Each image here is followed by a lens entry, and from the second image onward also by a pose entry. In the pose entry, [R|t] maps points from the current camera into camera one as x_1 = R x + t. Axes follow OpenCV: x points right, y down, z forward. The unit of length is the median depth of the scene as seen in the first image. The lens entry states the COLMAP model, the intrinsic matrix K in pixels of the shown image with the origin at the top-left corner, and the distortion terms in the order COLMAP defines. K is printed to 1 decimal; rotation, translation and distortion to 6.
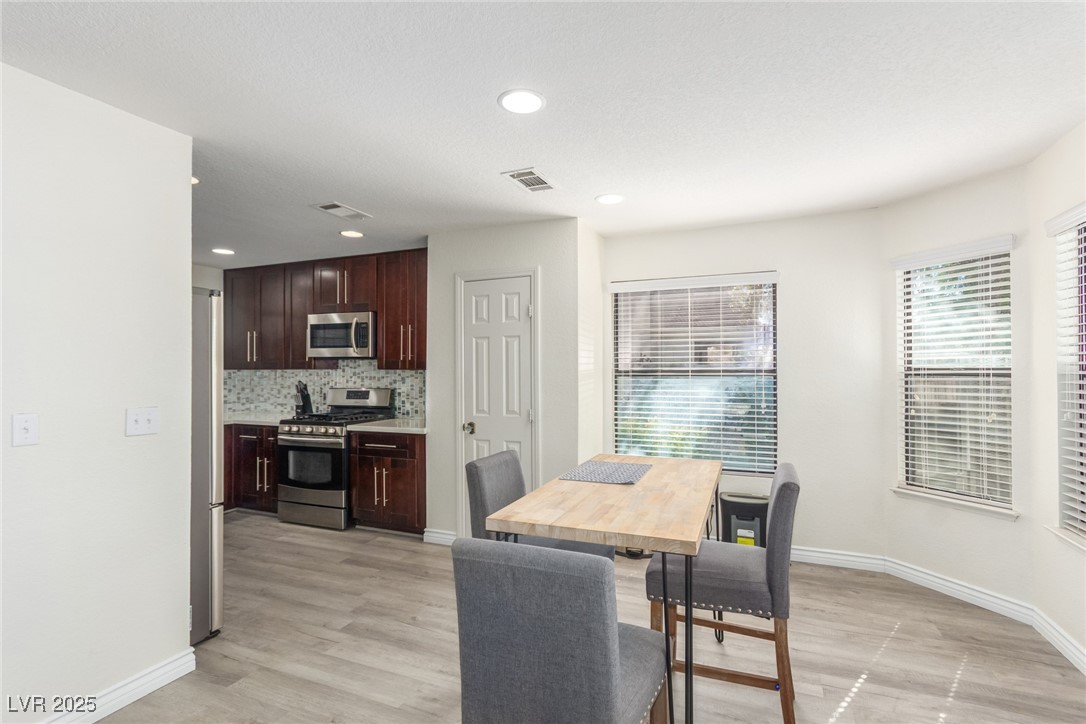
lens RADIAL K [[504.8, 0, 550.0], [0, 504.8, 362.3], [0, 0, 1]] dist [0.000890, 0.001045]
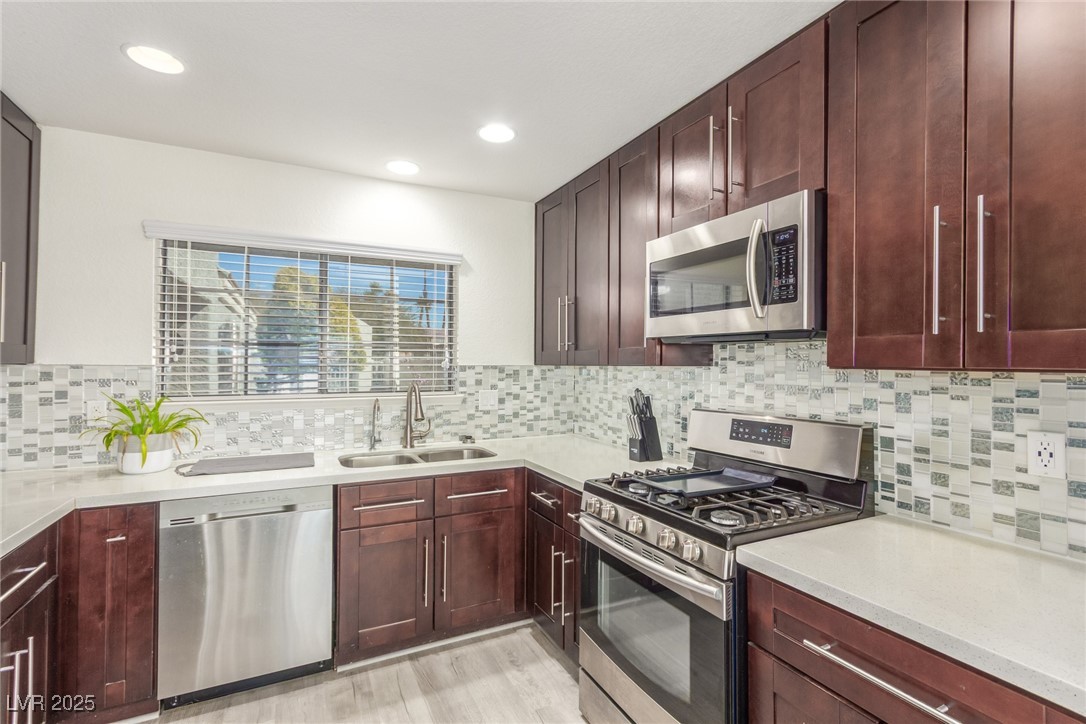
lens RADIAL K [[509.7, 0, 558.1], [0, 509.7, 356.7], [0, 0, 1]] dist [0.002184, -0.000372]
pose [[0.767729, -0.003040, -0.640767, -0.245586], [-0.000447, 0.999986, -0.005280, 0.007834], [0.640774, 0.004340, 0.767717, 0.592510]]
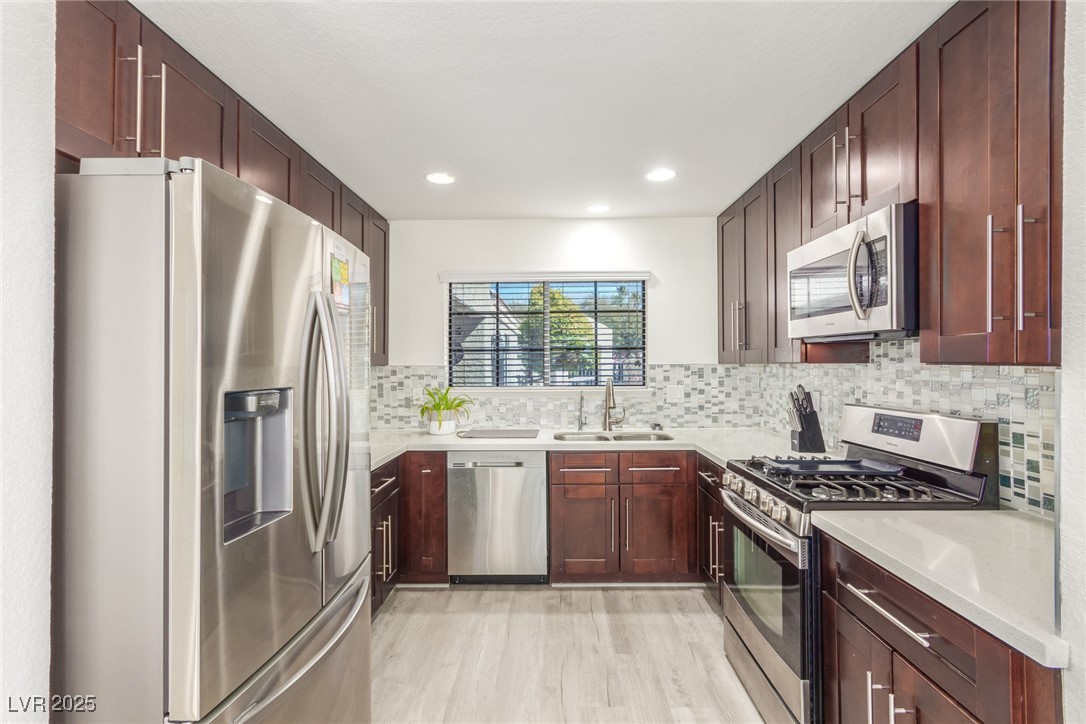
lens RADIAL K [[508.5, 0, 545.1], [0, 508.5, 356.2], [0, 0, 1]] dist [-0.001151, 0.000122]
pose [[0.368514, -0.012248, -0.929542, -0.100727], [0.013422, 0.999879, -0.007854, 0.007041], [0.929525, -0.009582, 0.368634, 0.580277]]
